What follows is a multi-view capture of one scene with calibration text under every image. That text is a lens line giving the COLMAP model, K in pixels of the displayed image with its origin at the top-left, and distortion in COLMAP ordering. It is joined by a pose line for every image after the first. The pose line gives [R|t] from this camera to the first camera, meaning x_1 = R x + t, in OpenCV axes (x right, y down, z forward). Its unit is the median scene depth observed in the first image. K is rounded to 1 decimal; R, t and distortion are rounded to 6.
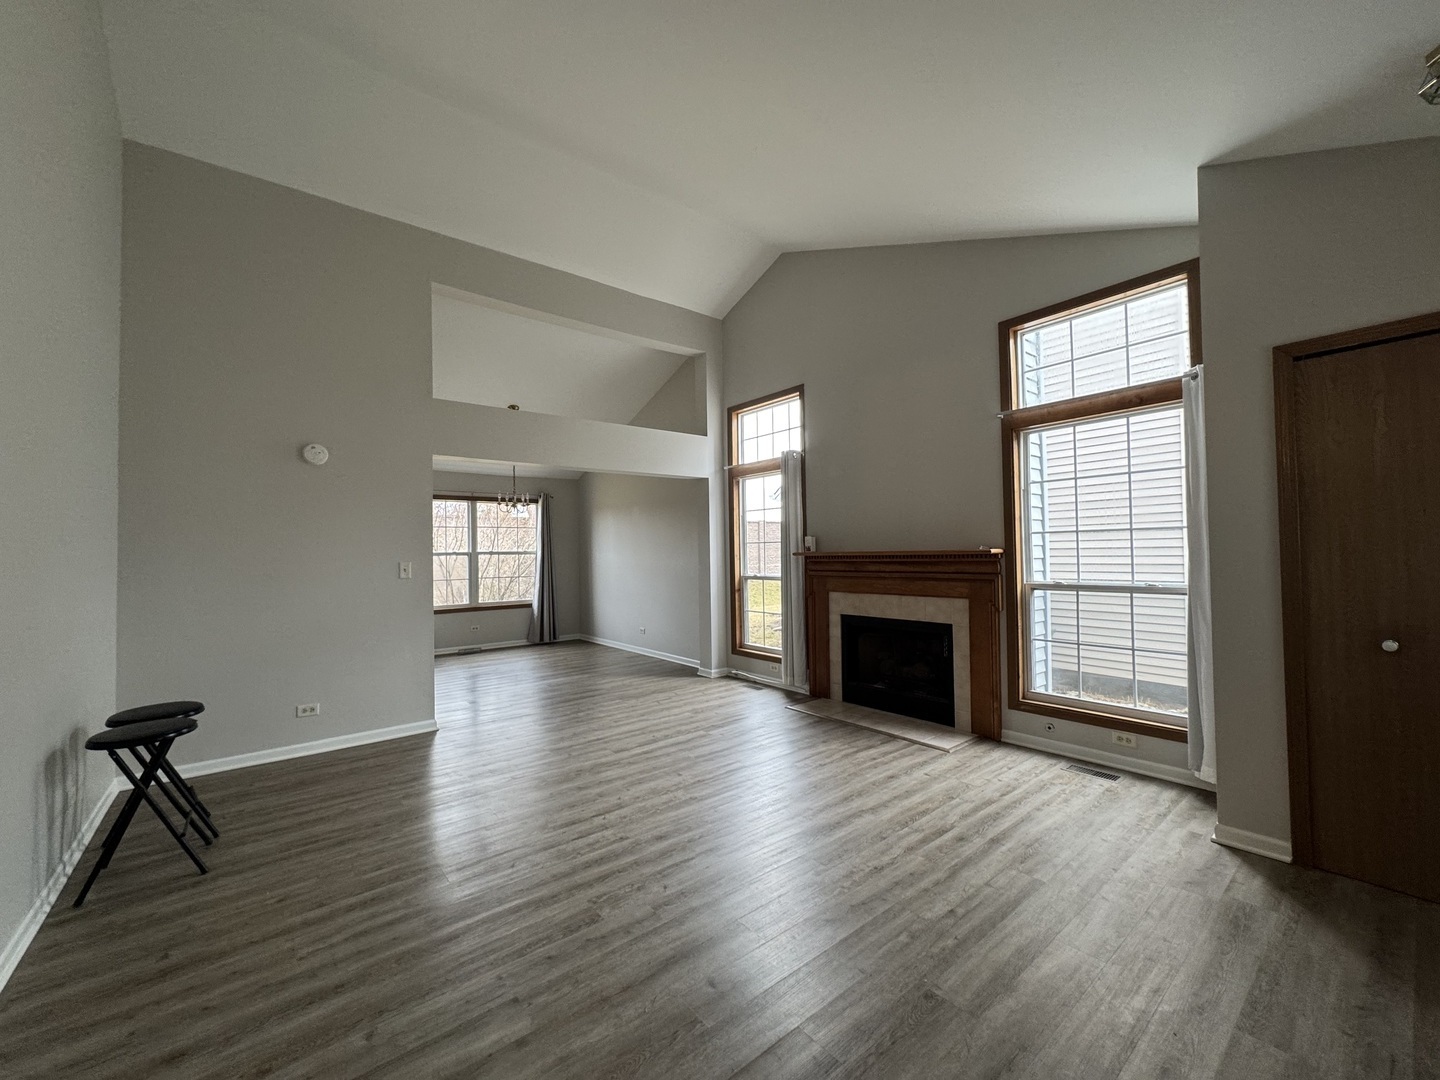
lens RADIAL K [[578.0, 0, 725.4], [0, 578.0, 540.7], [0, 0, 1]] dist [-0.001375, -0.000321]
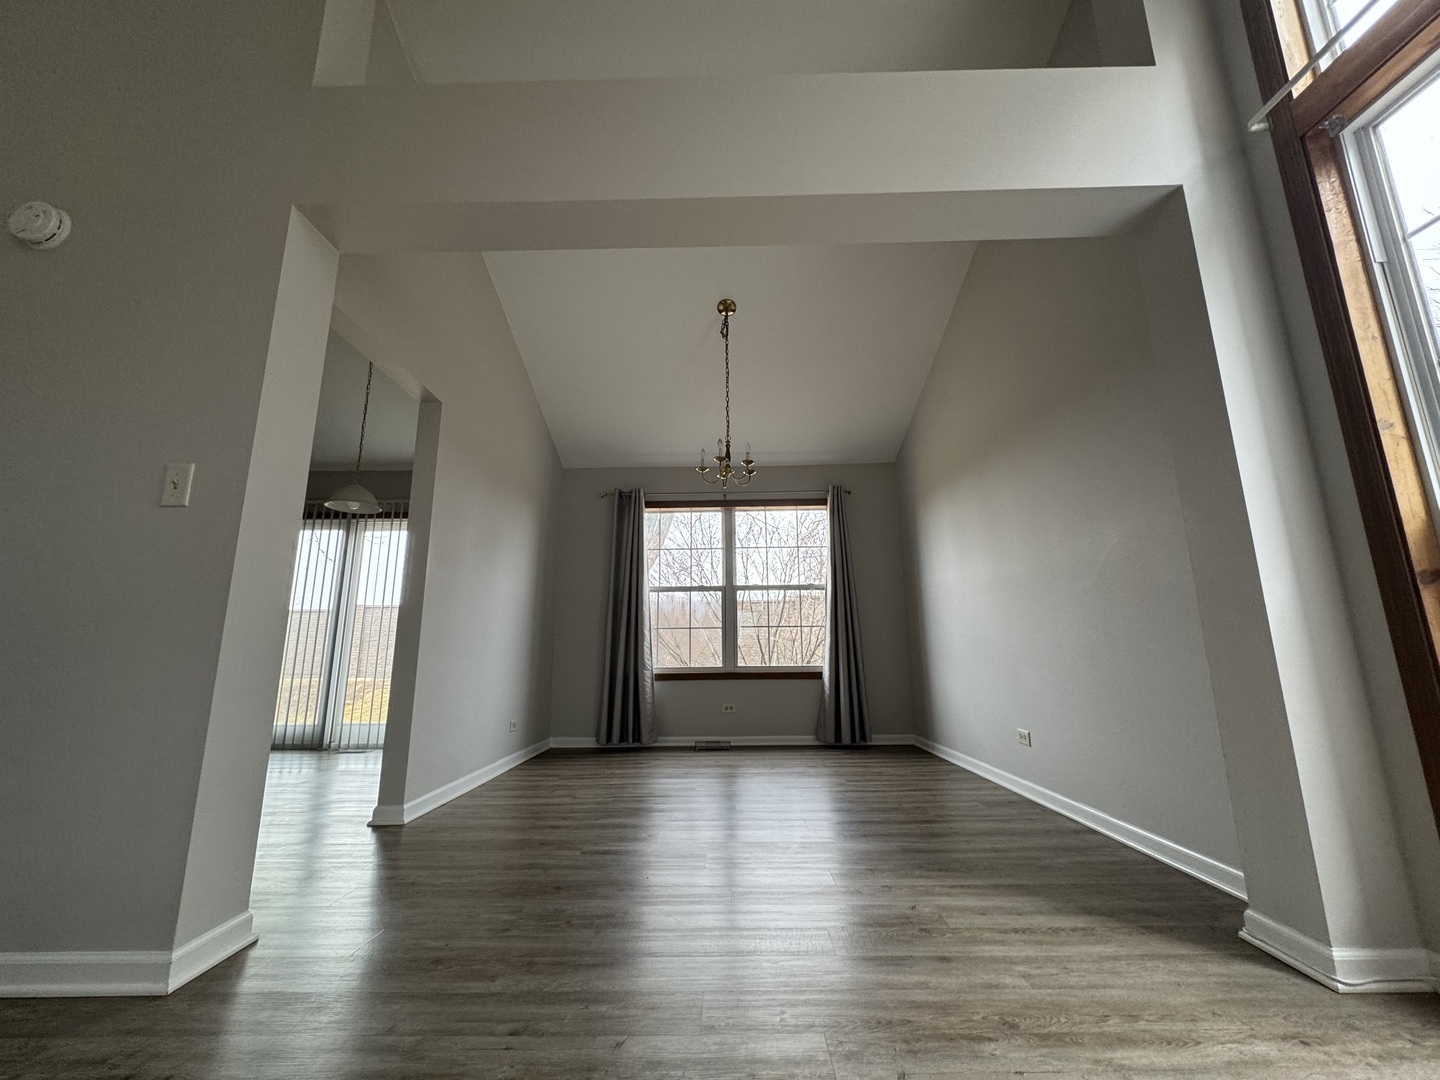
lens RADIAL K [[578.0, 0, 715.0], [0, 578.0, 544.1], [0, 0, 1]] dist [-0.001375, -0.000321]
pose [[0.758909, -0.117891, -0.640437, -0.065245], [0.011712, 0.985788, -0.167584, 0.167000], [0.651092, 0.119680, 0.749504, 1.026614]]
